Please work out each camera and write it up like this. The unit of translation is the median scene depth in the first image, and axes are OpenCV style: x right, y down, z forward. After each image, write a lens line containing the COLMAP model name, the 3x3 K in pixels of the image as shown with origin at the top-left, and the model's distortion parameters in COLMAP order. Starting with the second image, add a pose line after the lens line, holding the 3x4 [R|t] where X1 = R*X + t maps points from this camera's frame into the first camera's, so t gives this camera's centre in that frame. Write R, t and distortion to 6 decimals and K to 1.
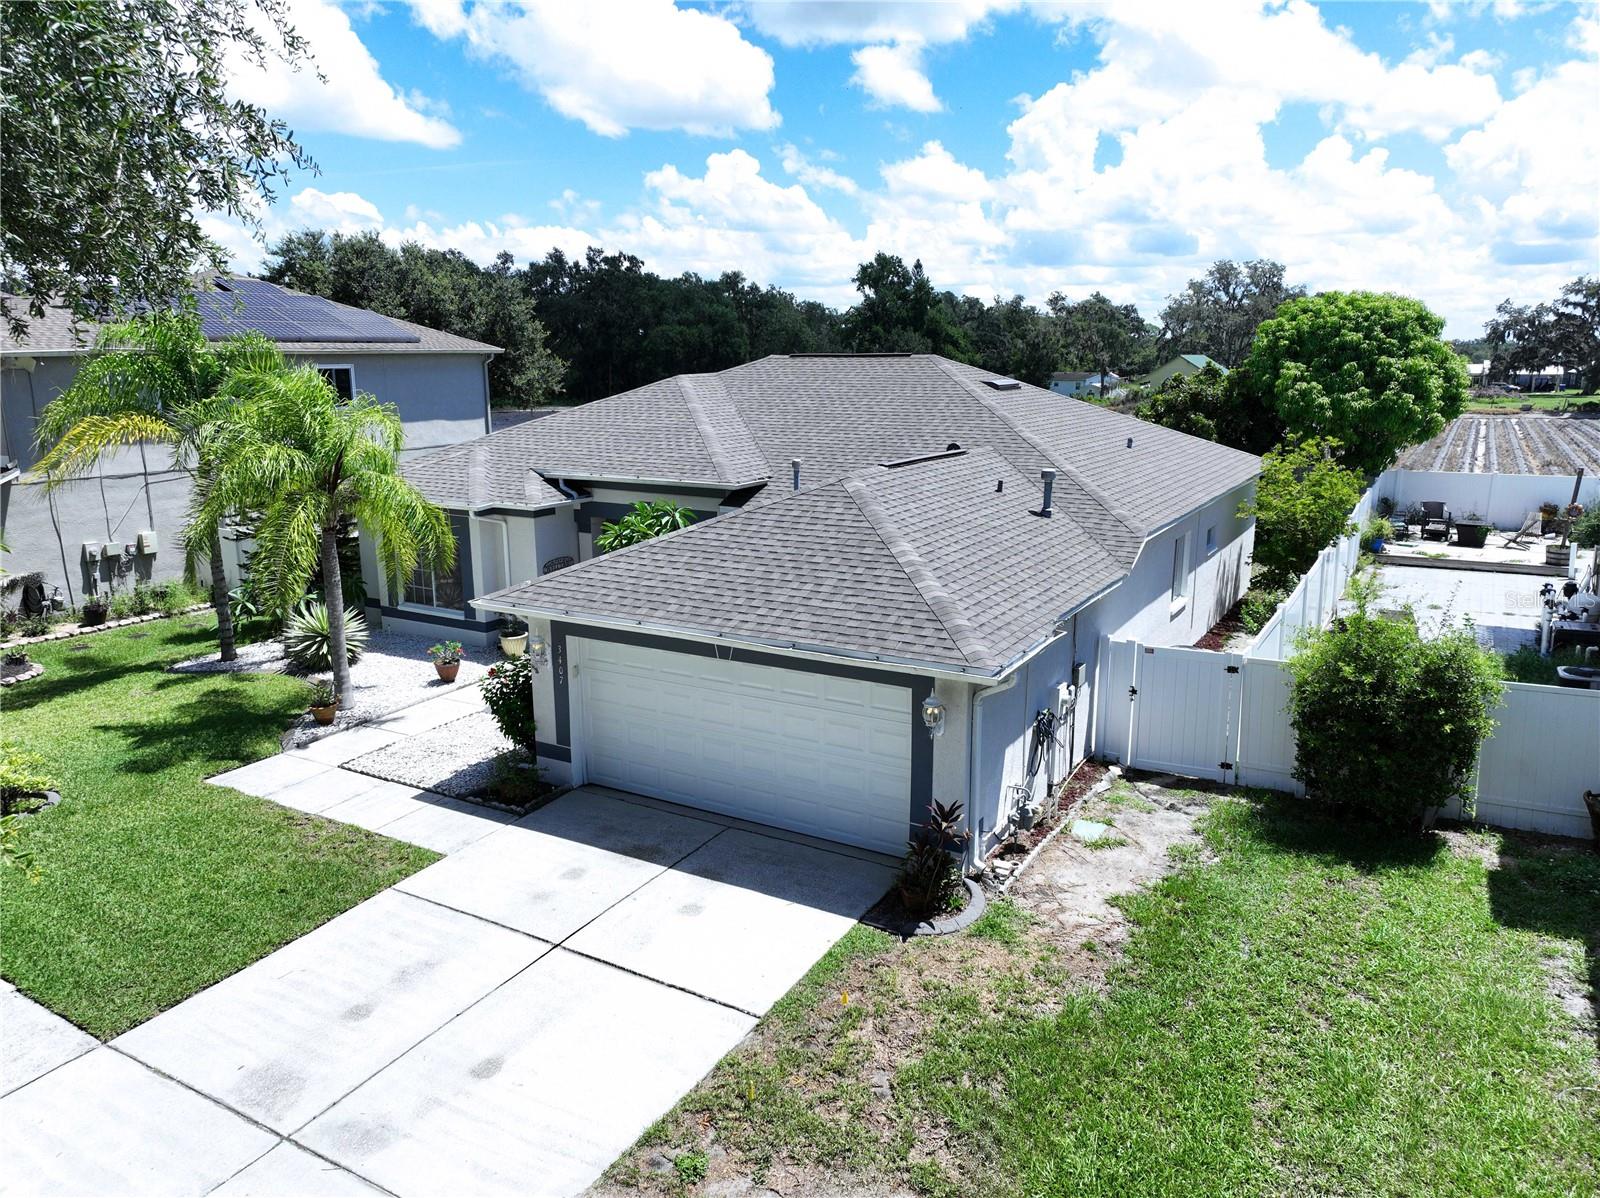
lens RADIAL K [[1128.9, 0, 802.2], [0, 1128.9, 598.4], [0, 0, 1]] dist [0.000645, 0.016766]
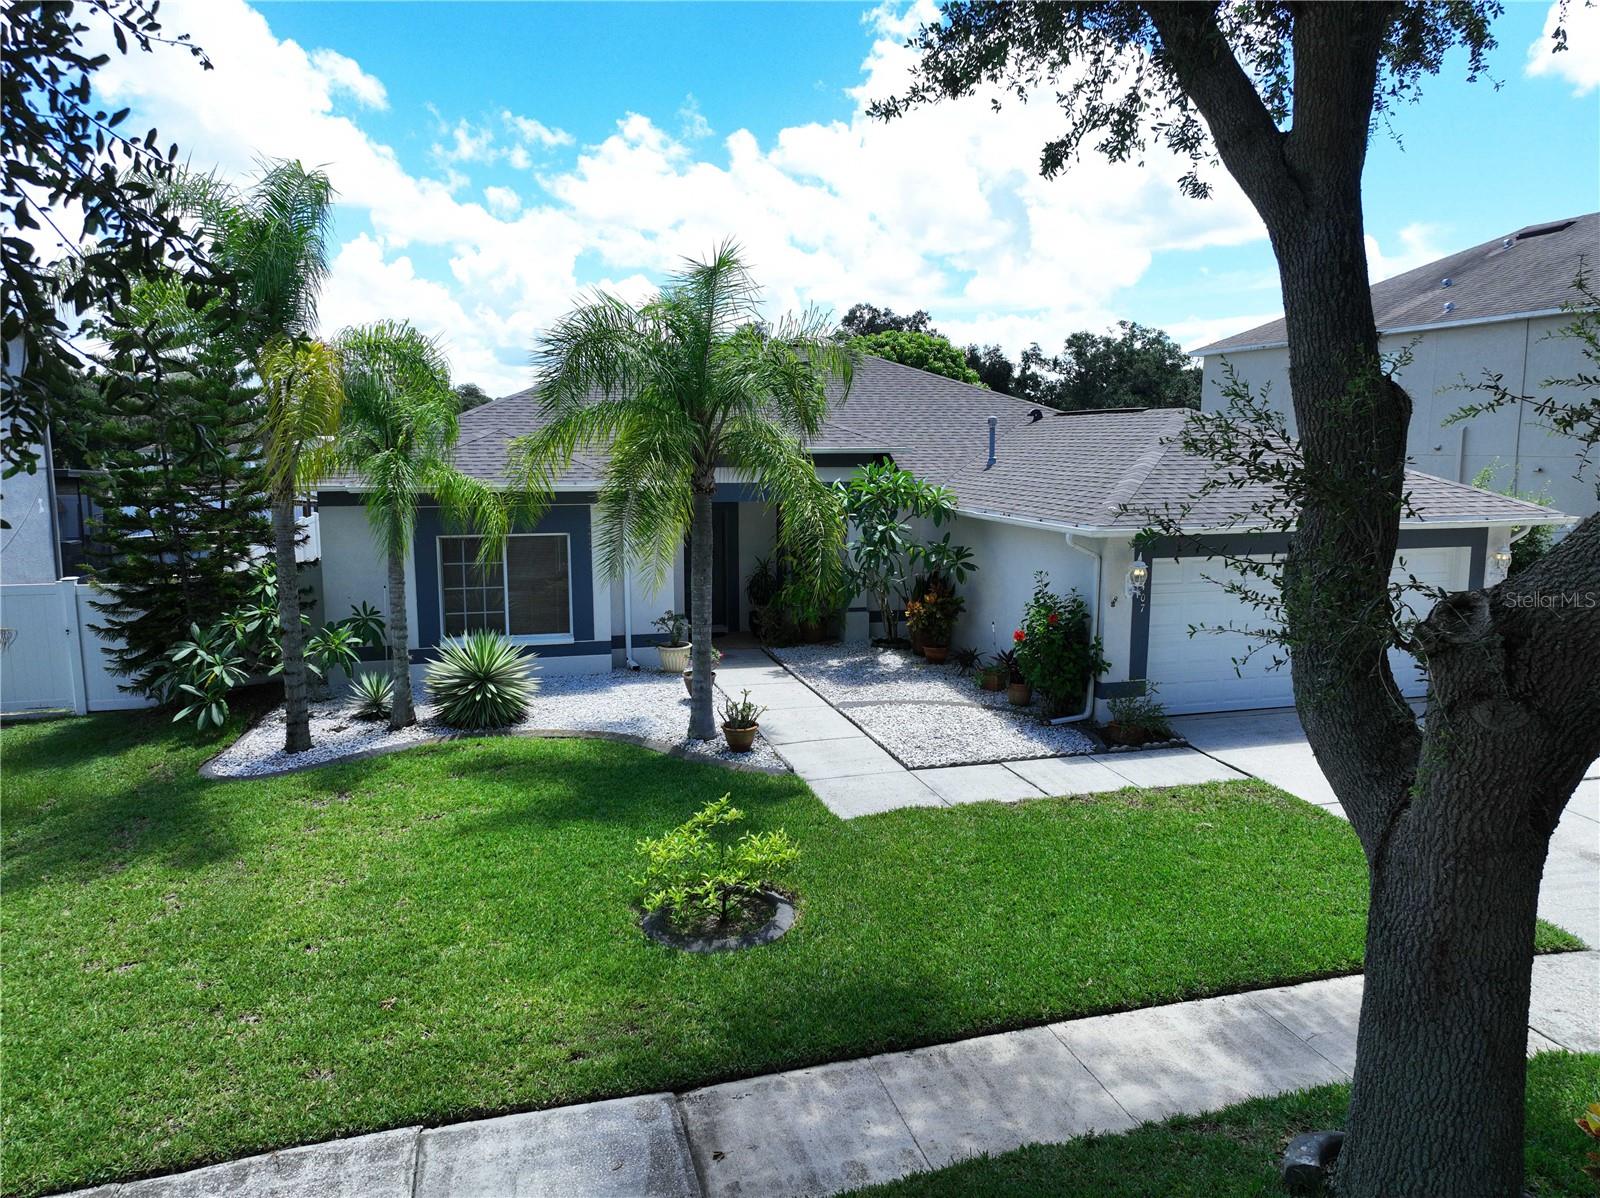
lens RADIAL K [[1128.9, 0, 802.2], [0, 1128.9, 598.4], [0, 0, 1]] dist [0.000645, 0.016766]
pose [[0.695943, -0.097836, 0.711401, -0.935183], [0.150535, 0.988540, -0.011315, 0.025396], [-0.702141, 0.114965, 0.702696, 0.443928]]
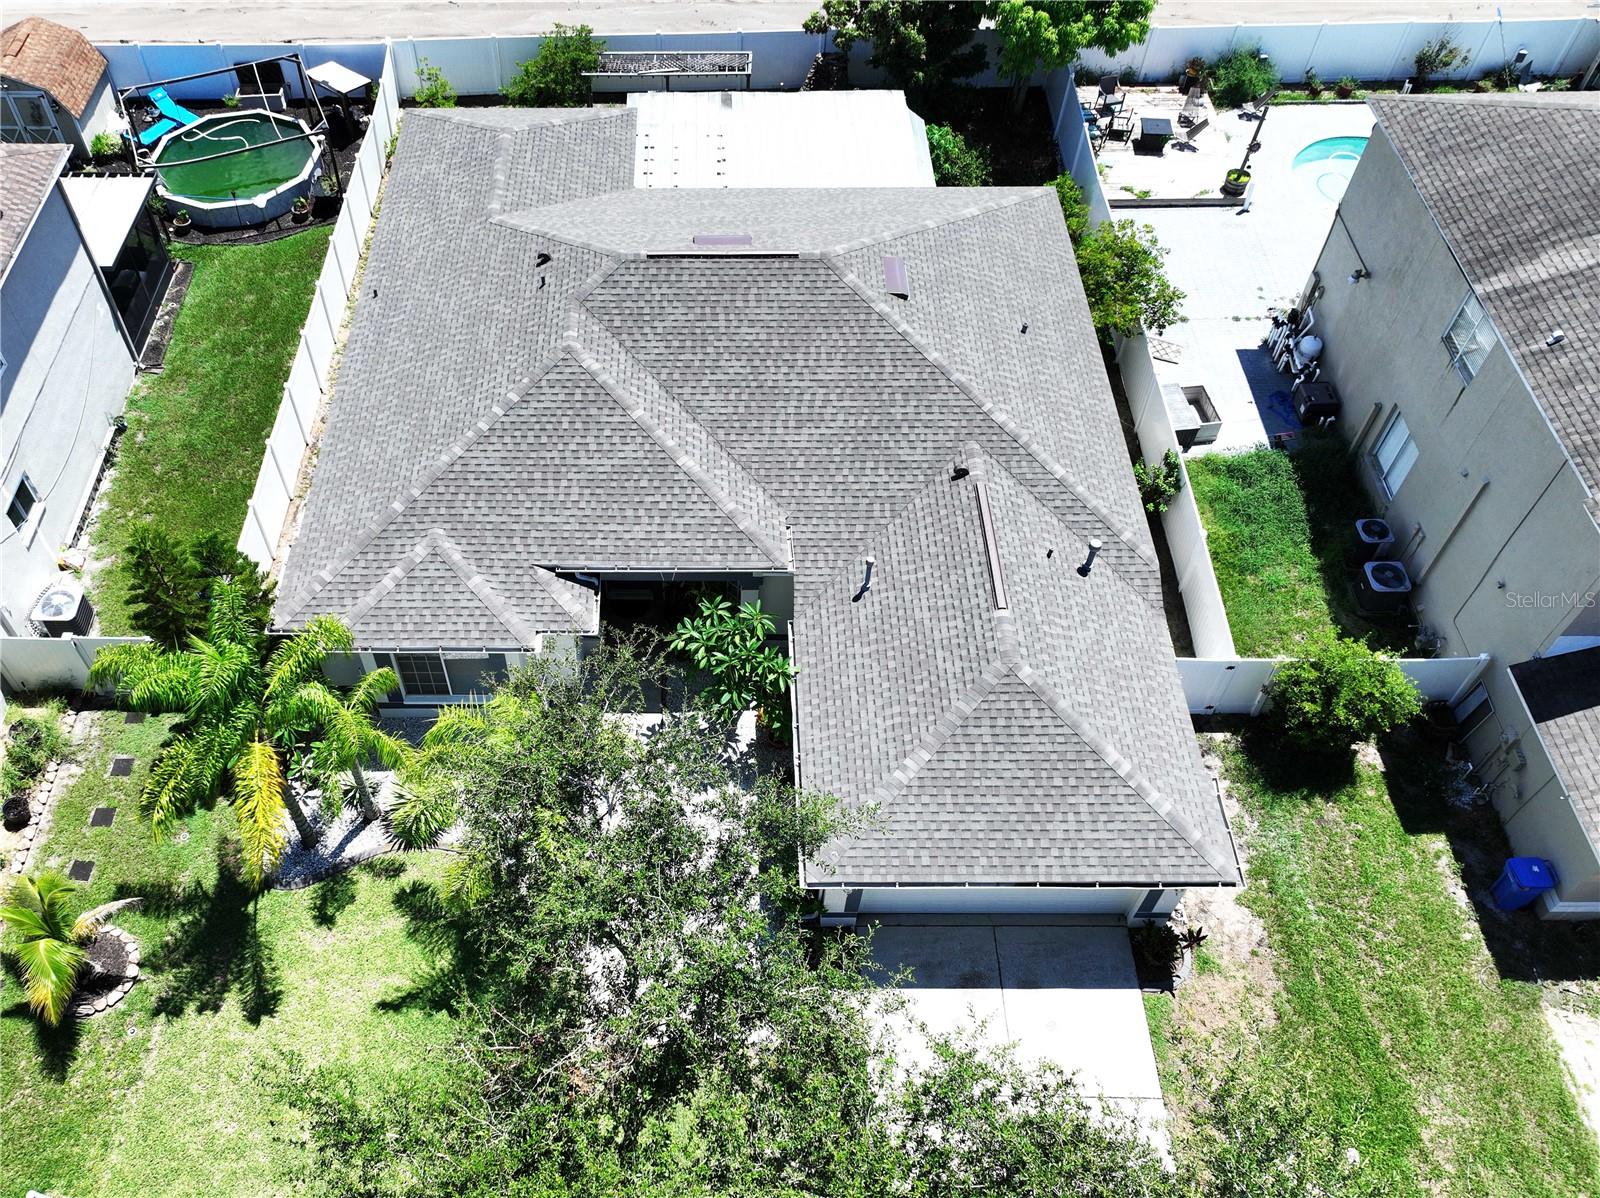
lens RADIAL K [[1301.0, 0, 700.8], [0, 1301.0, 658.3], [0, 0, 1]] dist [0.001489, 0.017775]
pose [[0.864311, -0.401638, 0.302743, -0.613359], [0.109112, 0.737322, 0.666671, -0.992097], [-0.490980, -0.543179, 0.681099, 0.164148]]
